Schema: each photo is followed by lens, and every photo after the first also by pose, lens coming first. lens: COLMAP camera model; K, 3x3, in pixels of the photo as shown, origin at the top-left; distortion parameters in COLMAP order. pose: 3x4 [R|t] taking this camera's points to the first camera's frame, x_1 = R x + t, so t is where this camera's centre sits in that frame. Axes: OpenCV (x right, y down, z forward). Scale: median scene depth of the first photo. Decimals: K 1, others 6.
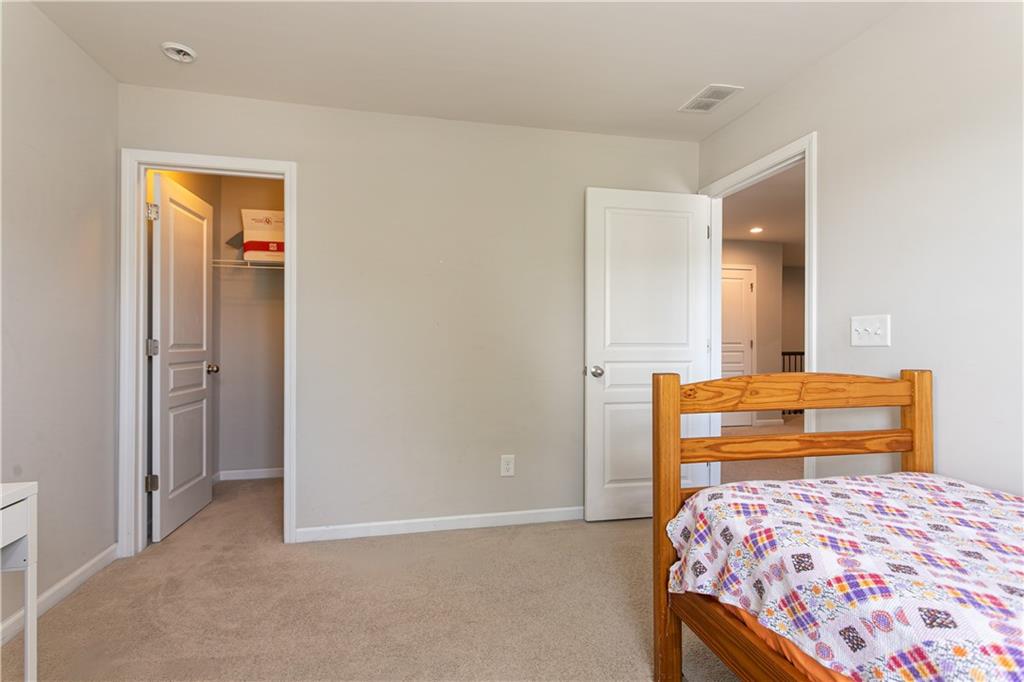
lens RADIAL K [[498.7, 0, 513.2], [0, 498.7, 340.4], [0, 0, 1]] dist [0.001968, -0.000570]
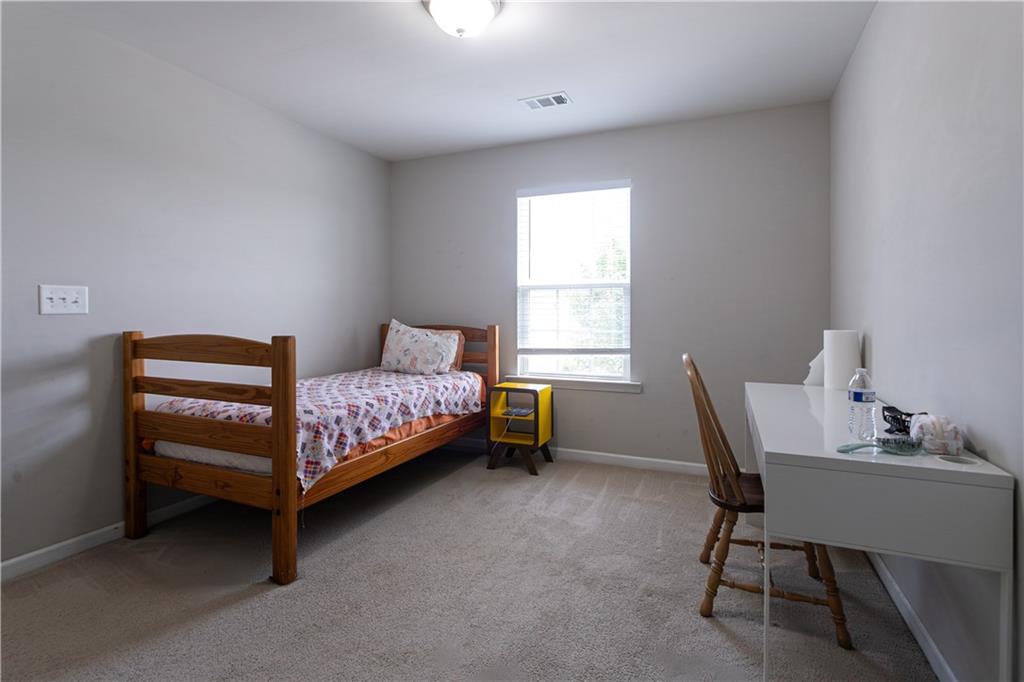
lens RADIAL K [[498.7, 0, 511.8], [0, 498.7, 334.7], [0, 0, 1]] dist [0.001968, -0.000570]
pose [[-0.816818, -0.023248, 0.576426, -1.080772], [-0.002812, 0.999336, 0.036319, 0.021964], [-0.576888, 0.028045, -0.816342, 2.075250]]
